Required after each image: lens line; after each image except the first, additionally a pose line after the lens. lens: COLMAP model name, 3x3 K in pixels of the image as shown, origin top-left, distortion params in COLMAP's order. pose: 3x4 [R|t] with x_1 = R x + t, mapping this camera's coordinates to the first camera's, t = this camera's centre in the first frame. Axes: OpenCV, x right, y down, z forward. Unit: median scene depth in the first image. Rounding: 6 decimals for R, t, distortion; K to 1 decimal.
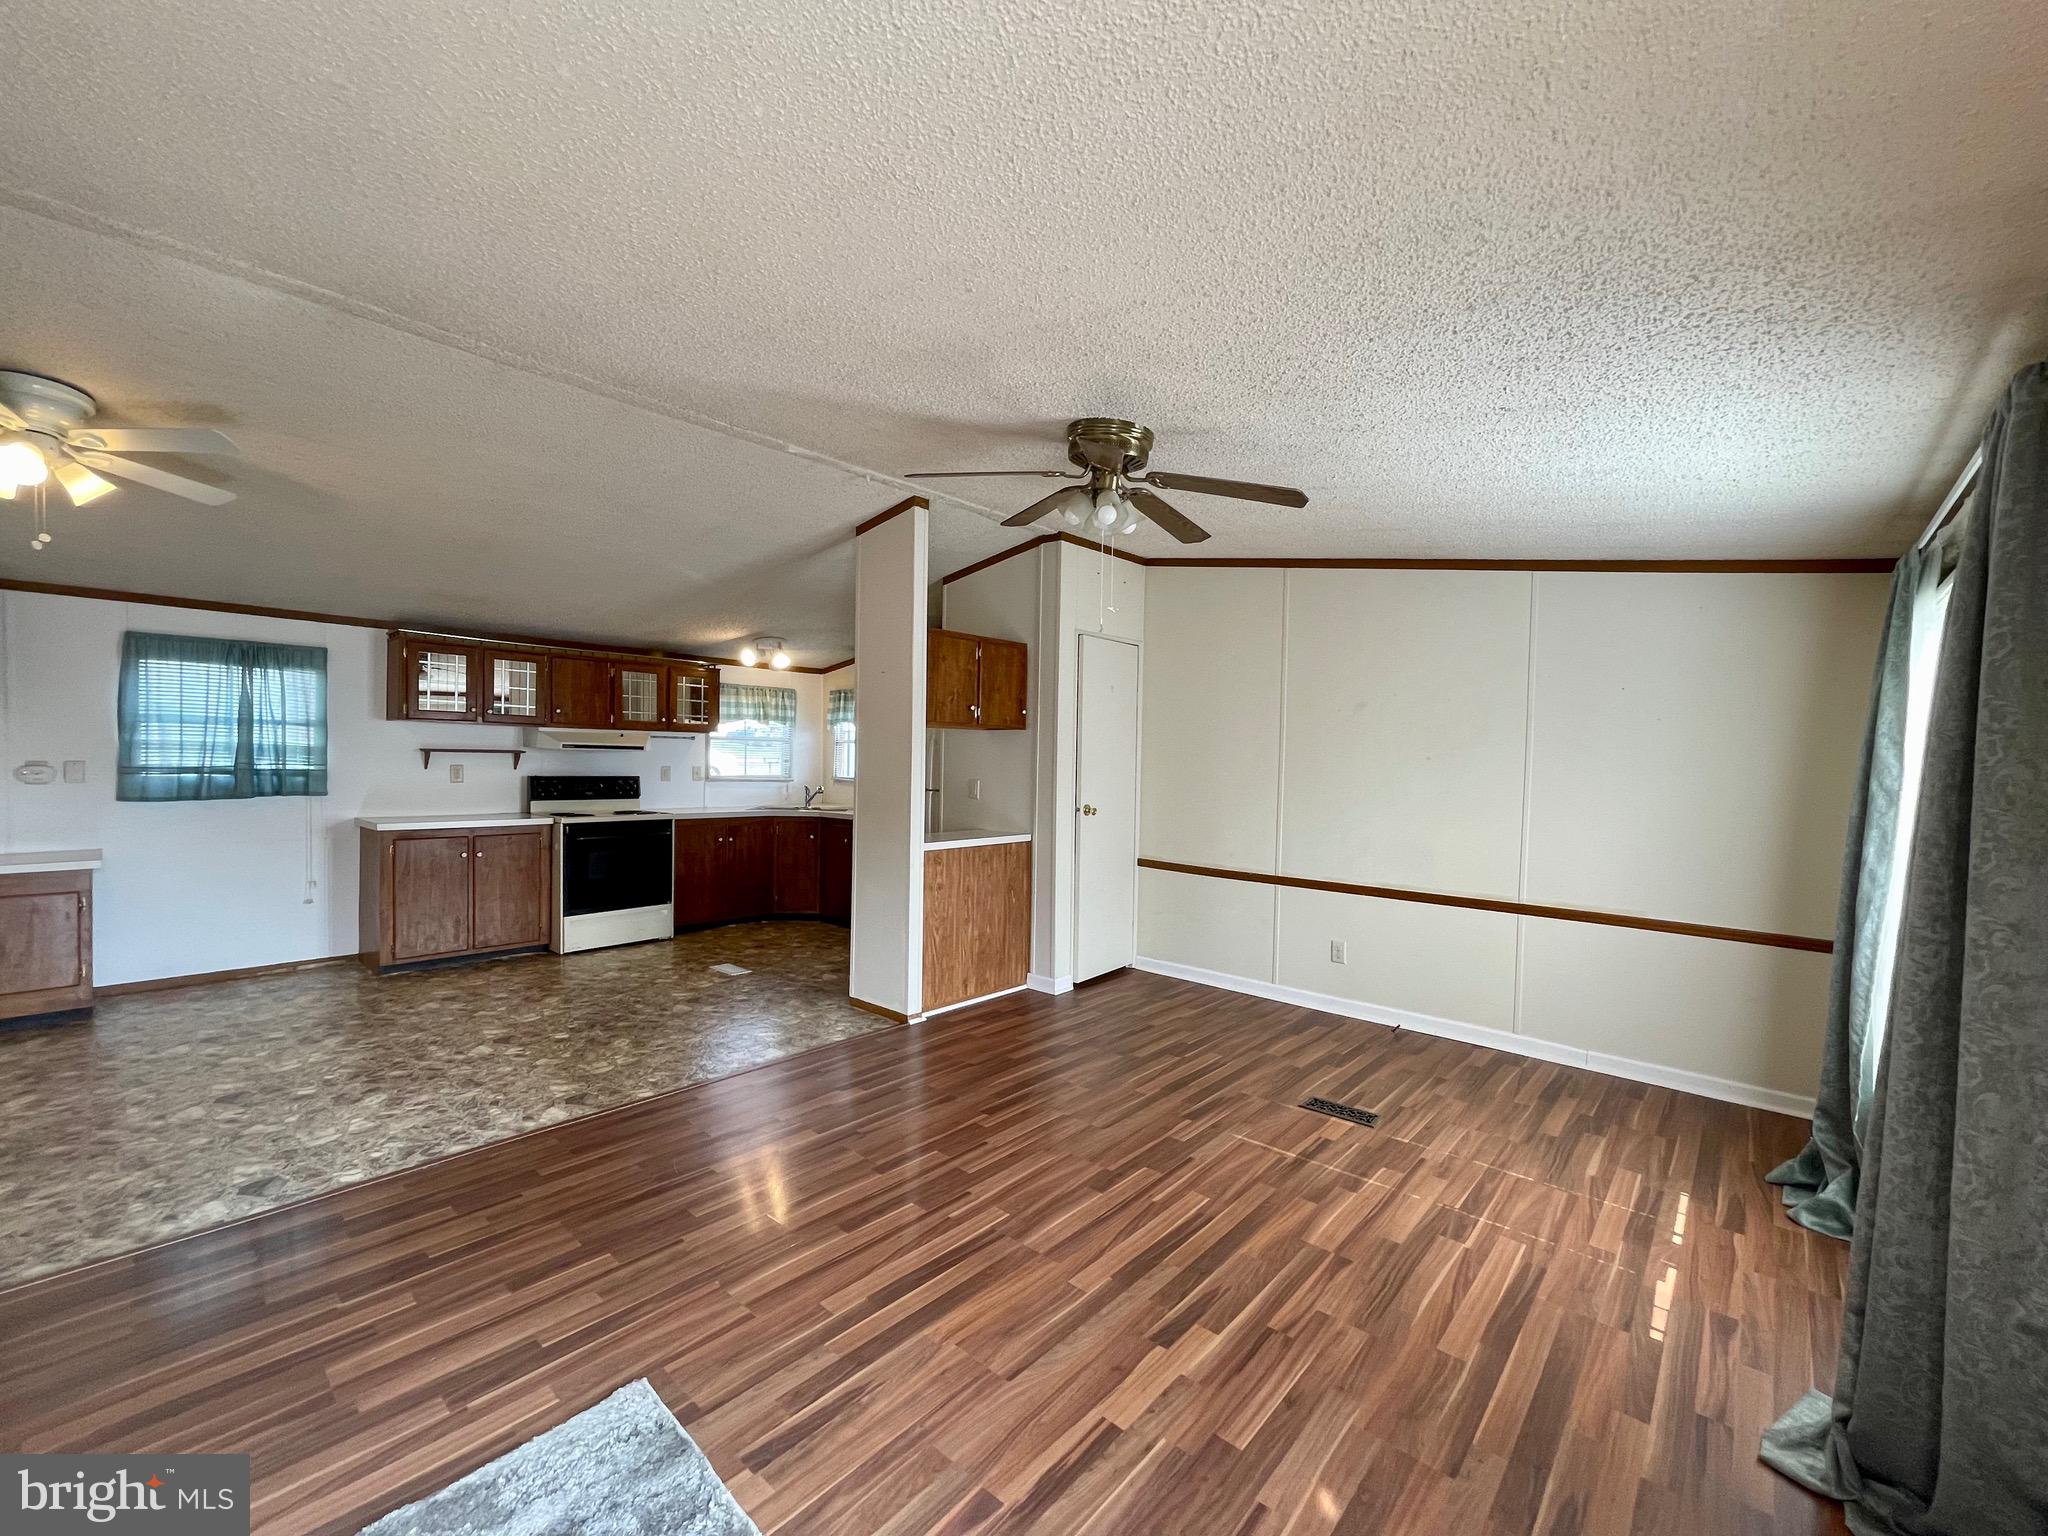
lens RADIAL K [[828.9, 0, 1029.9], [0, 828.9, 779.5], [0, 0, 1]] dist [-0.019757, 0.010108]
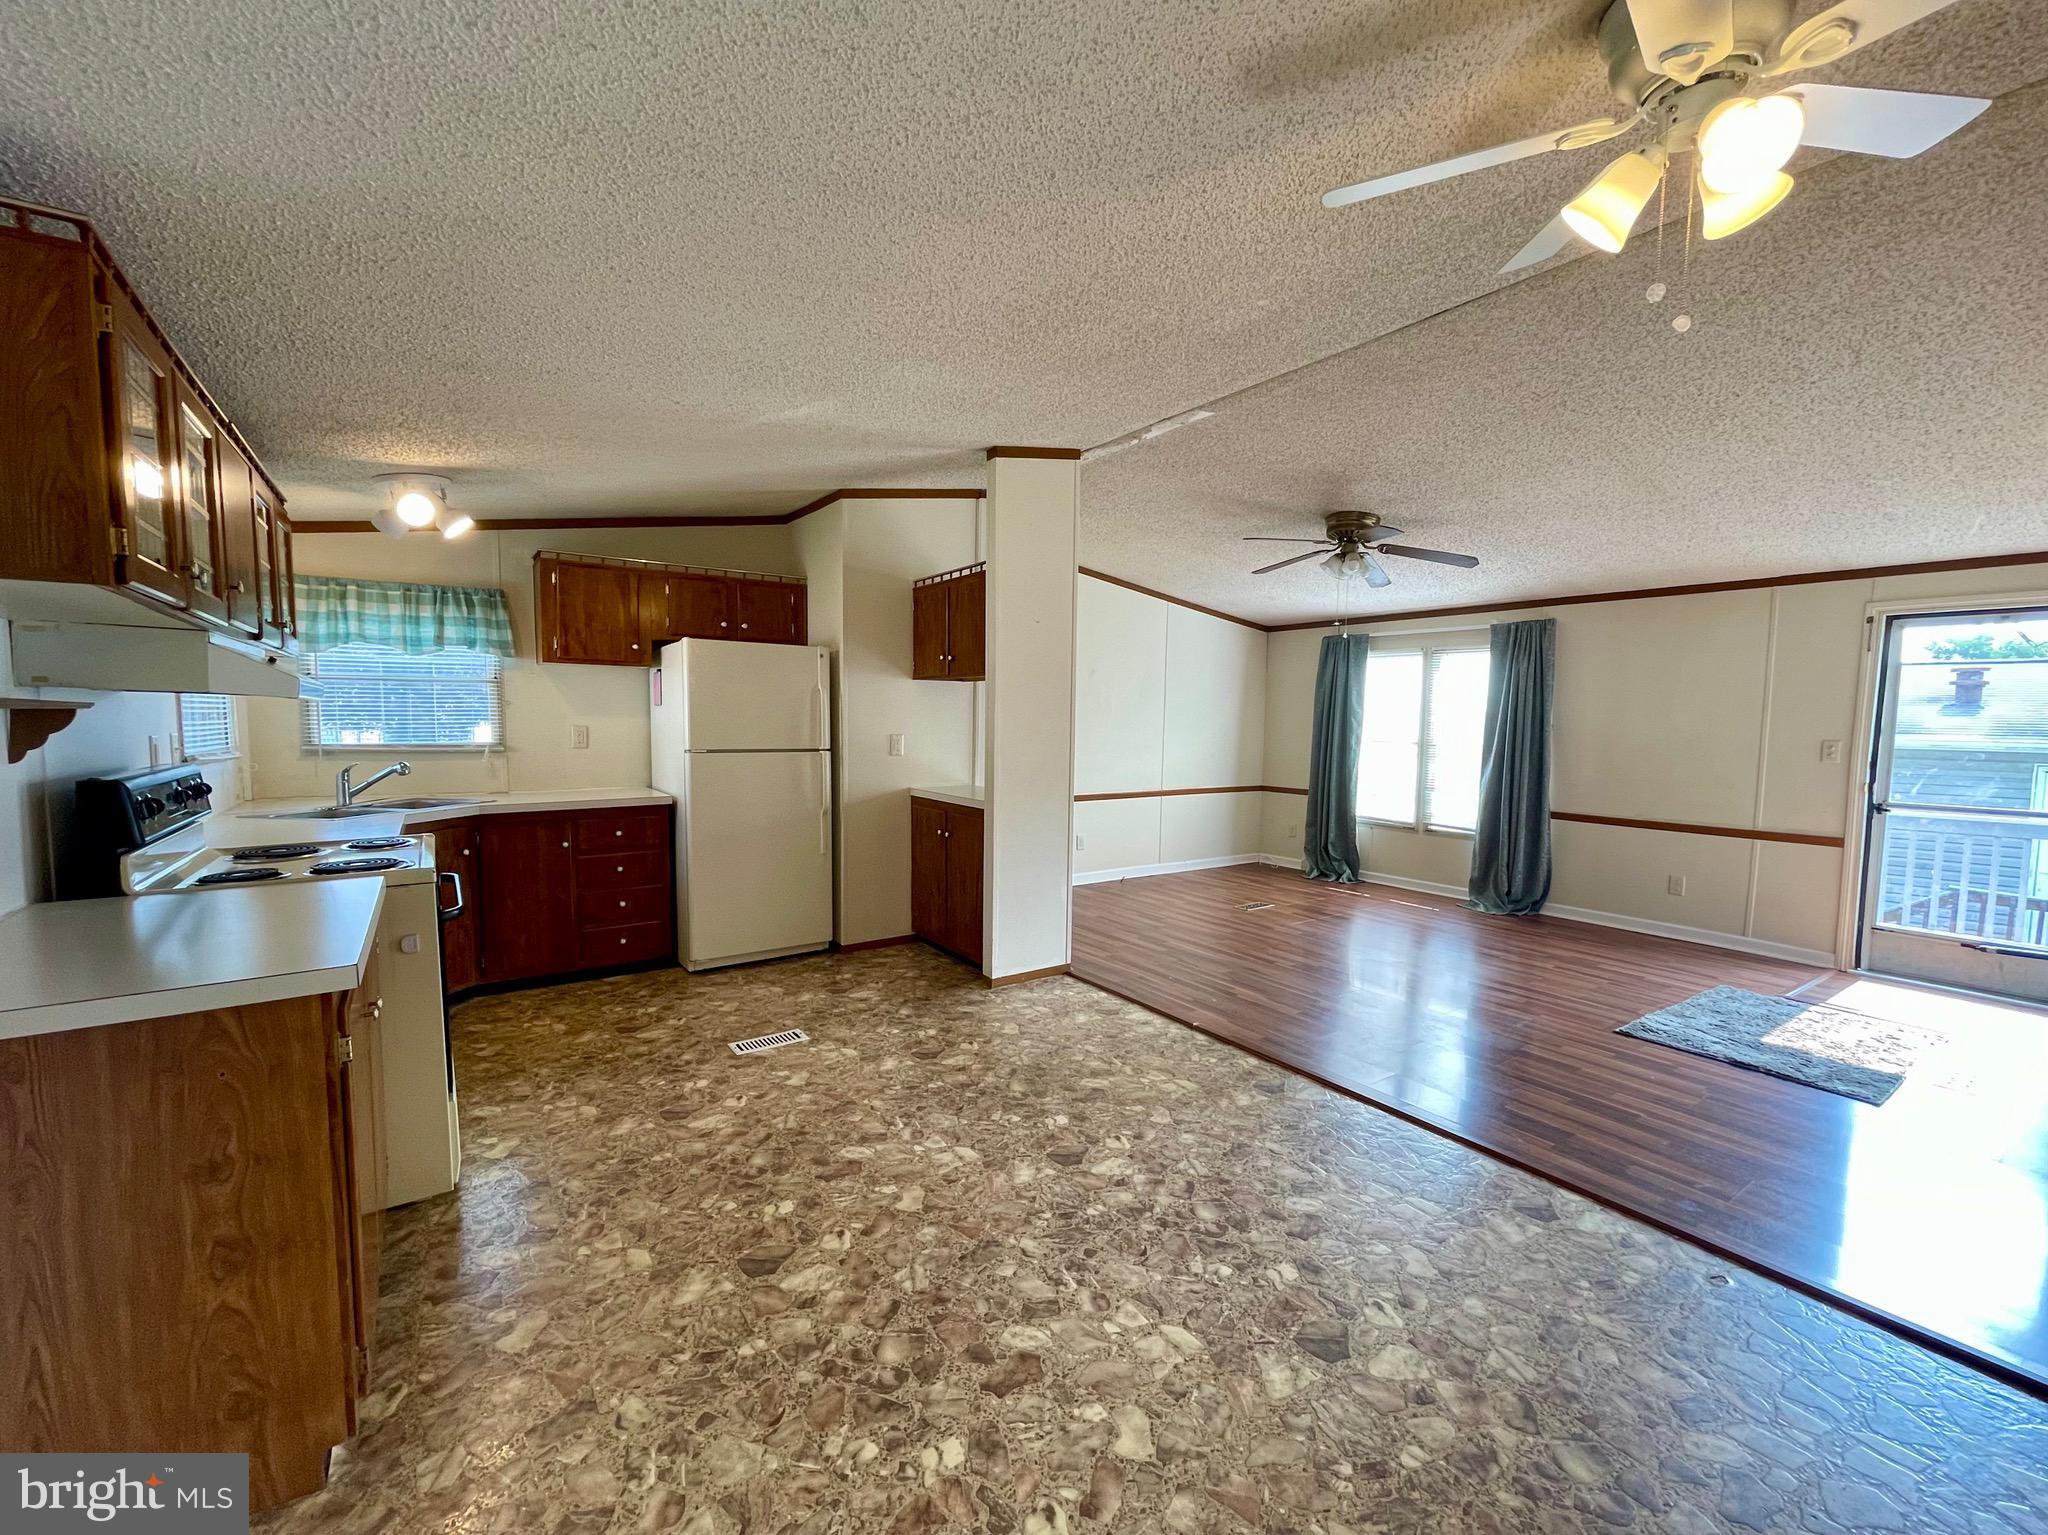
lens RADIAL K [[852.7, 0, 1026.8], [0, 852.7, 776.5], [0, 0, 1]] dist [-0.010624, 0.008041]
pose [[0.241469, -0.089050, 0.966314, -1.043245], [0.019443, 0.996025, 0.086929, -0.034572], [-0.970214, -0.002202, 0.242240, 0.714824]]
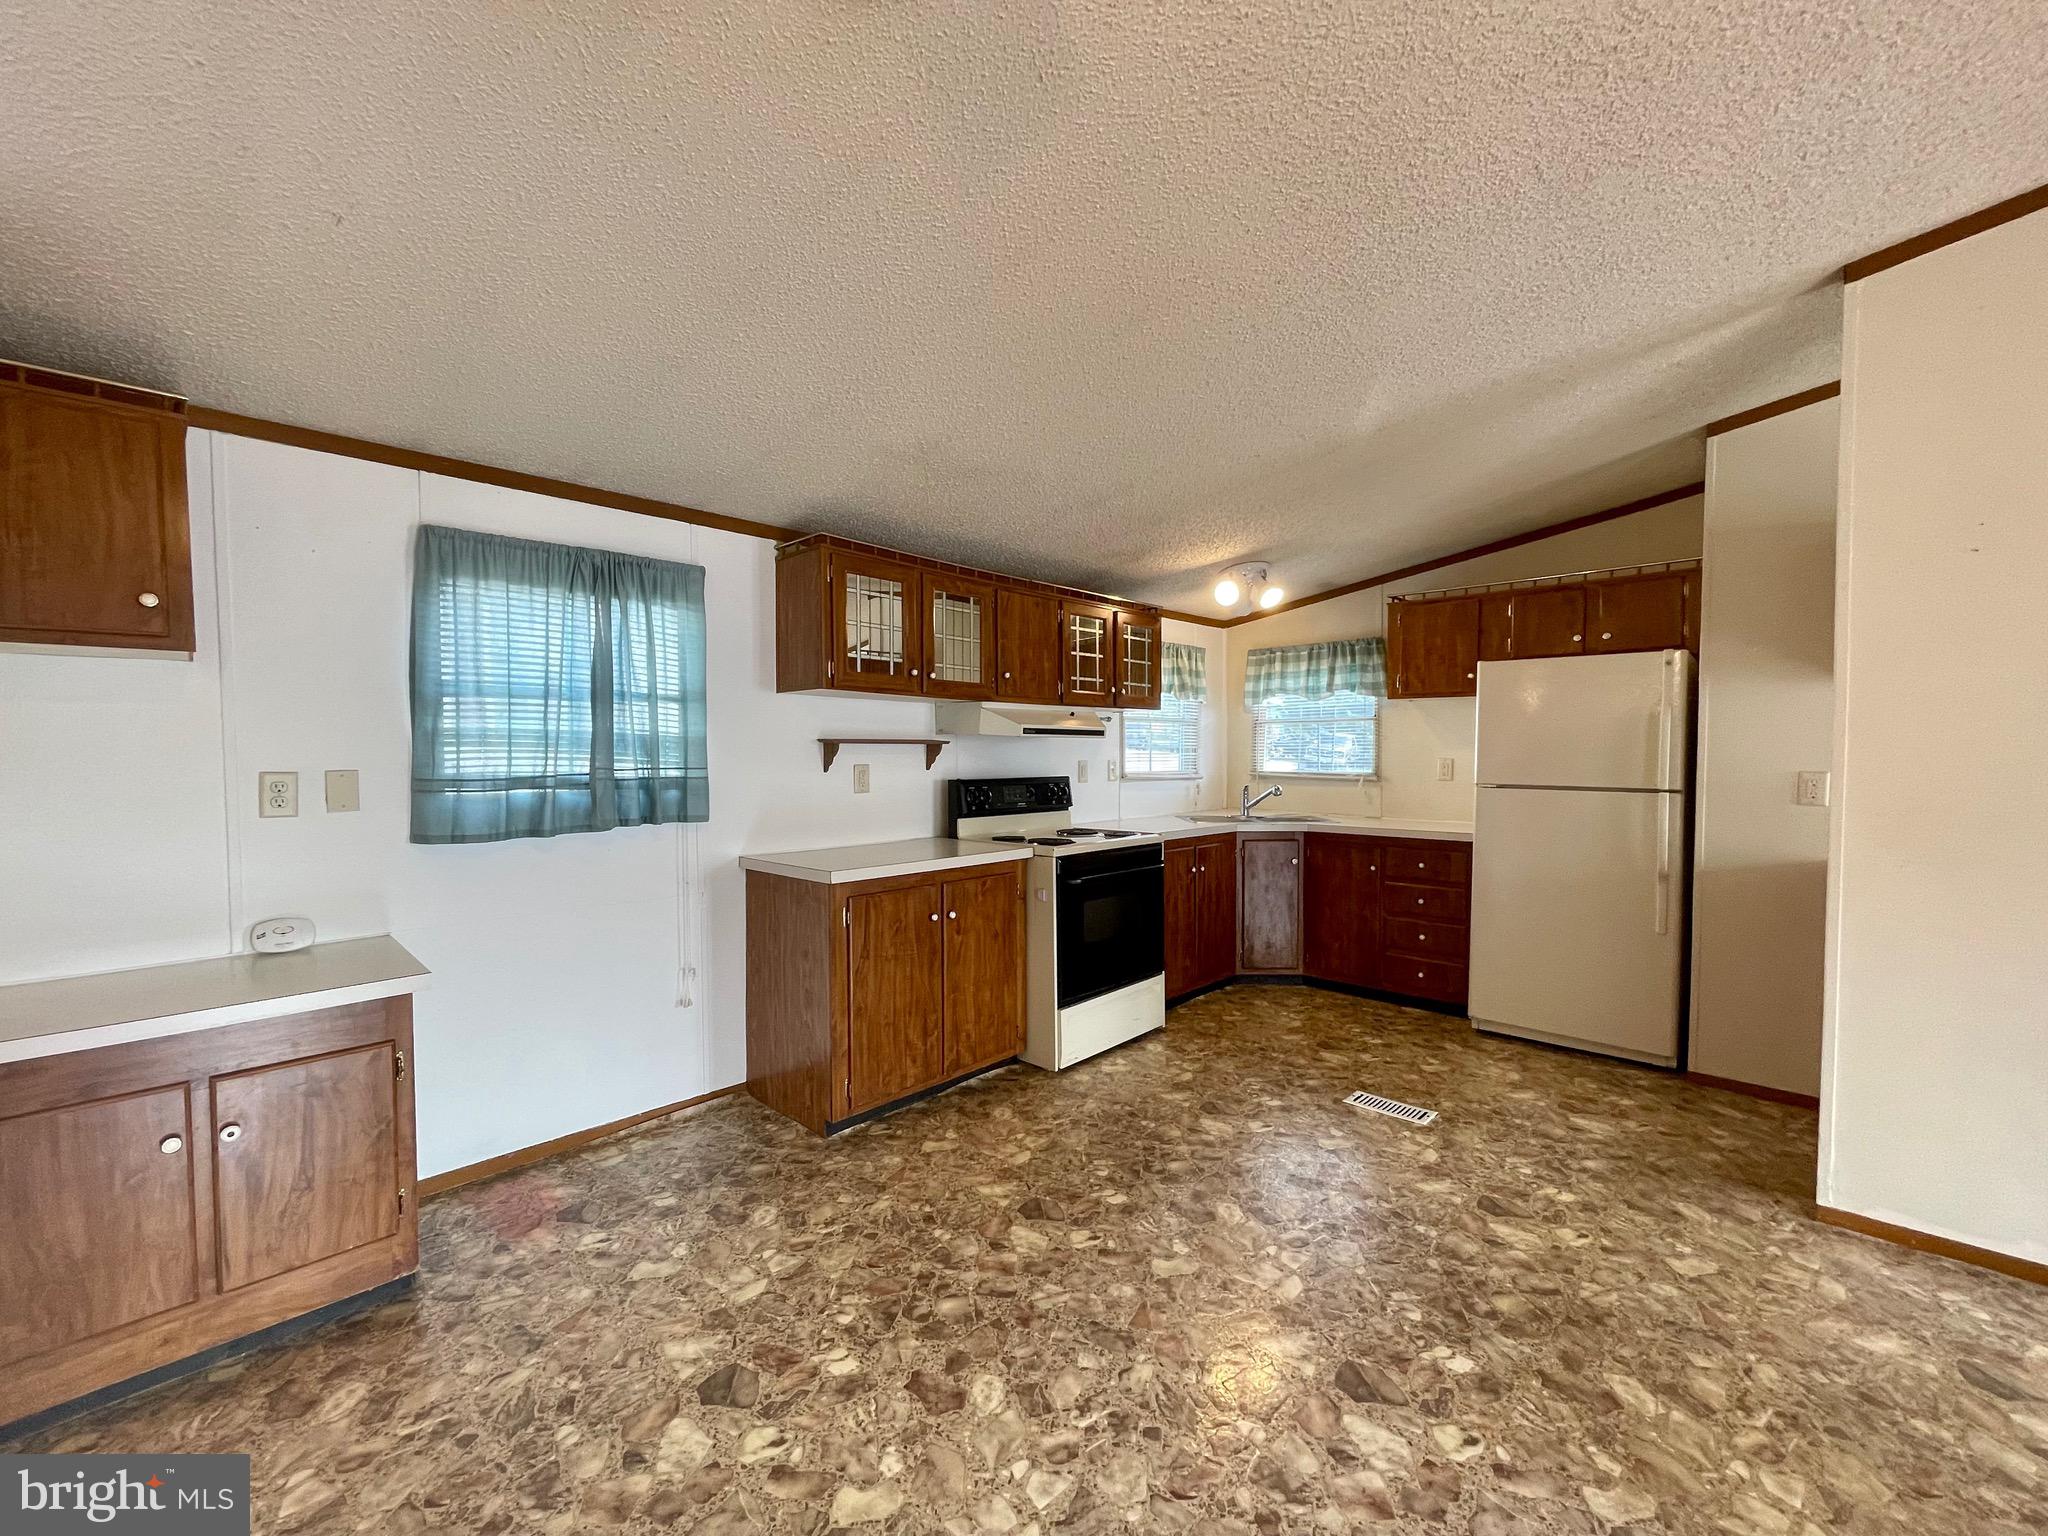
lens RADIAL K [[829.4, 0, 1023.7], [0, 829.4, 777.5], [0, 0, 1]] dist [0.000738, -0.000854]
pose [[0.998506, -0.020192, -0.050772, -0.648579], [0.020559, 0.999766, 0.006712, -0.011524], [0.050625, -0.007746, 0.998688, 0.454061]]
